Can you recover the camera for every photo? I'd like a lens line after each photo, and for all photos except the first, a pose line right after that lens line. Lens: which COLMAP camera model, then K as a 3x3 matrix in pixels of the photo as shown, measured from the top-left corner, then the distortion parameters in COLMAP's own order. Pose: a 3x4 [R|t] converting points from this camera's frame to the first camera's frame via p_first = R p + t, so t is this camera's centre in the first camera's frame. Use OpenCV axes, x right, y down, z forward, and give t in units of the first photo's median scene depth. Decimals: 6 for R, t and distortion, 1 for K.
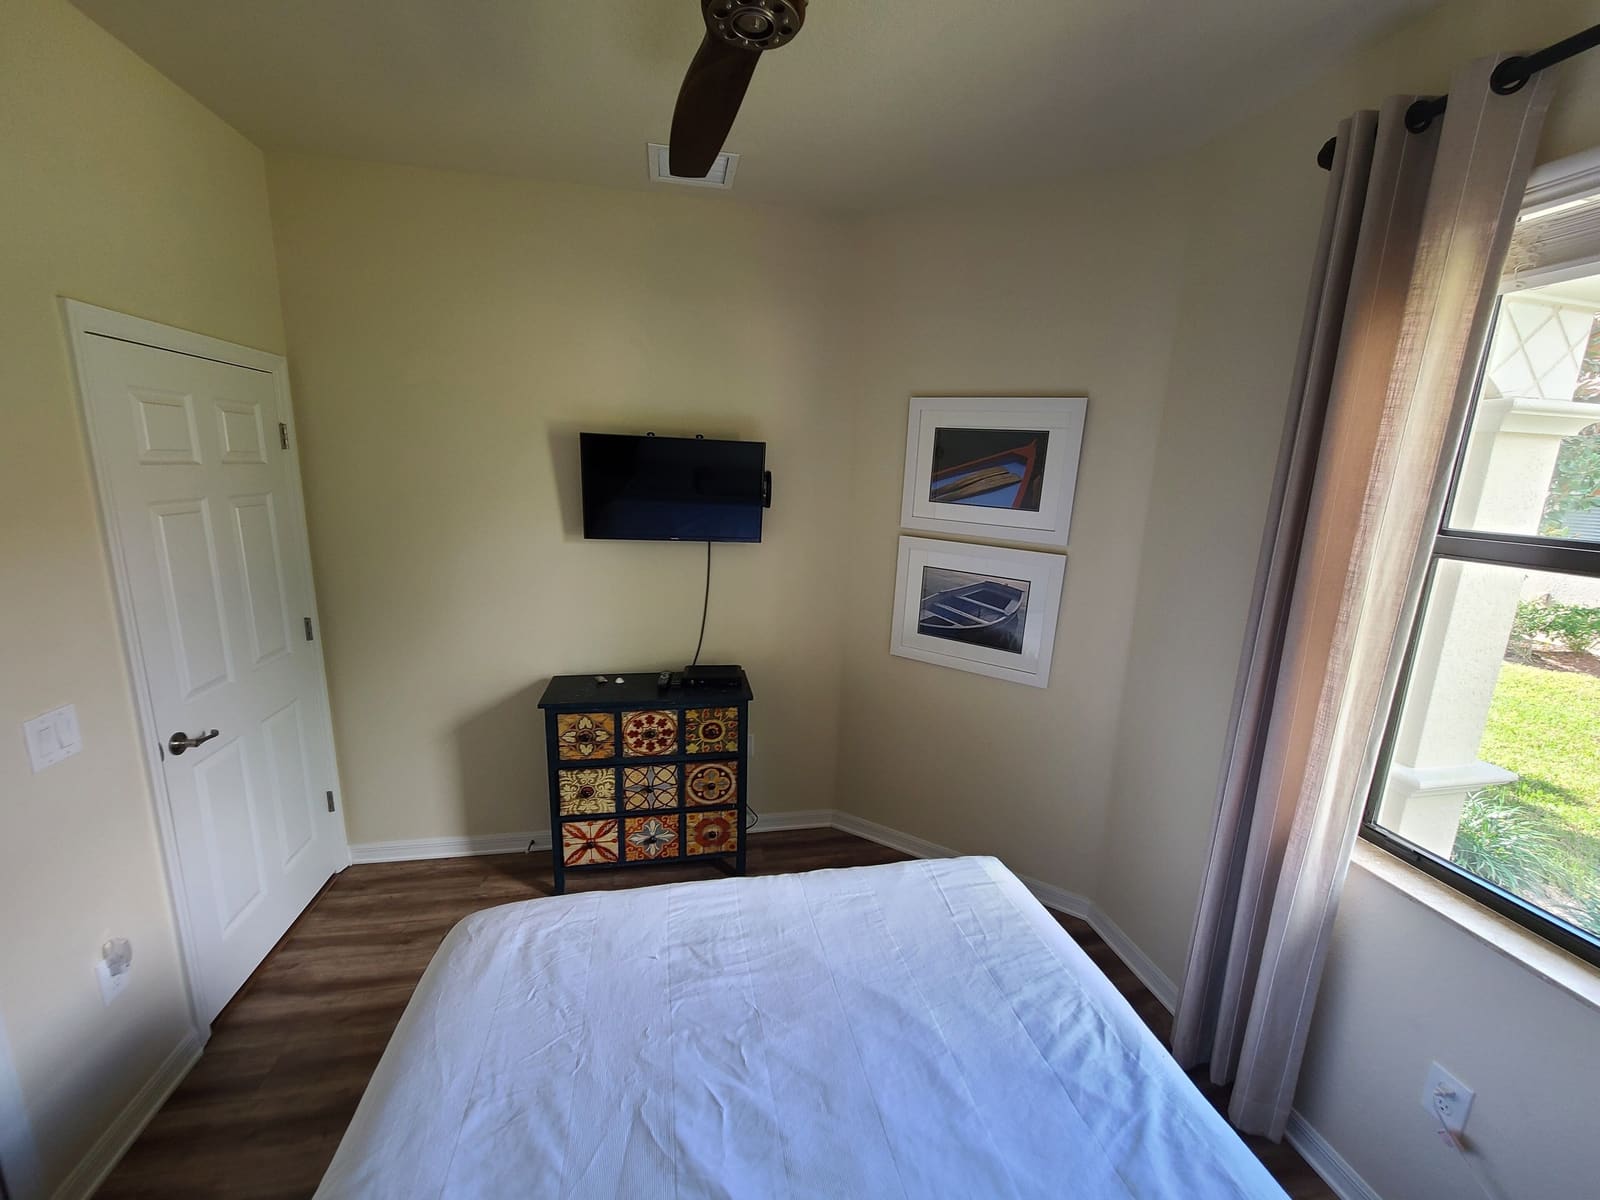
lens RADIAL K [[653.2, 0, 800.0], [0, 653.2, 600.0], [0, 0, 1]] dist [-0.001061, -0.000558]
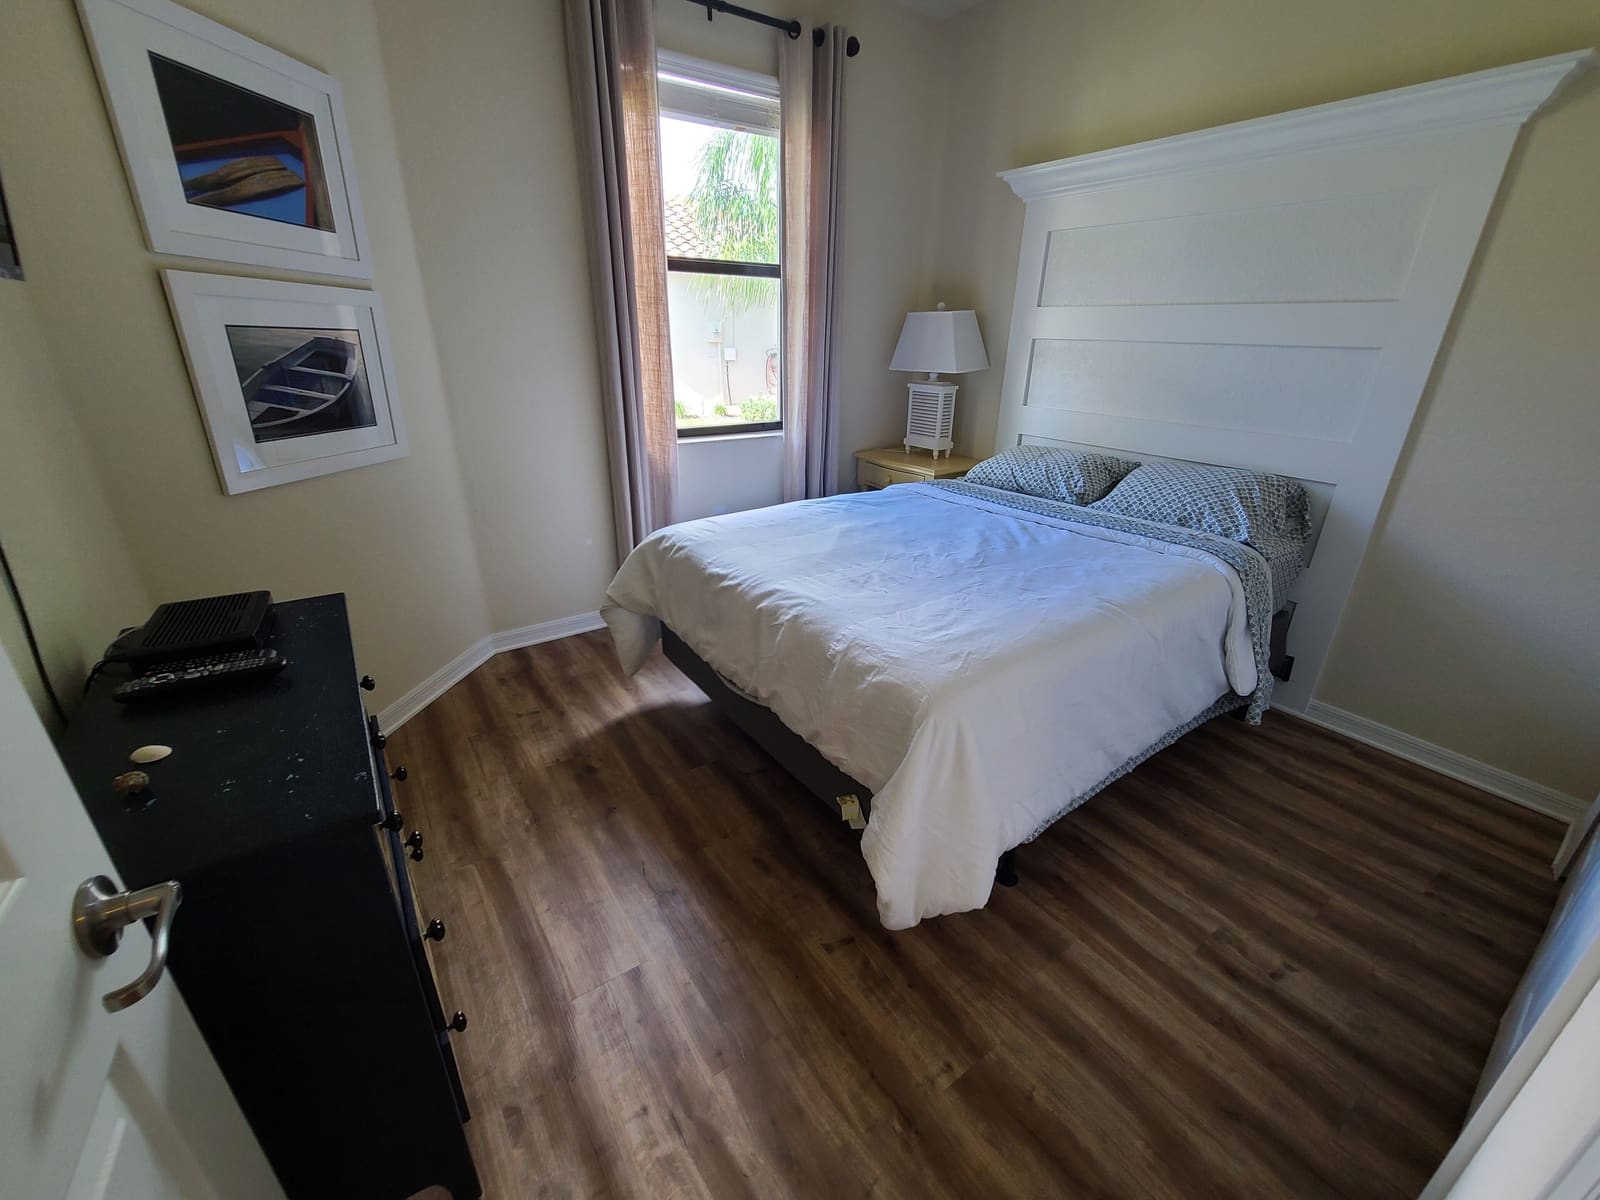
lens RADIAL K [[653.2, 0, 800.0], [0, 653.2, 600.0], [0, 0, 1]] dist [-0.001061, -0.000558]
pose [[-0.398419, -0.393292, 0.828604, -0.651530], [0.151389, 0.862813, 0.482322, -0.045223], [-0.904624, 0.317607, -0.284221, 0.806573]]
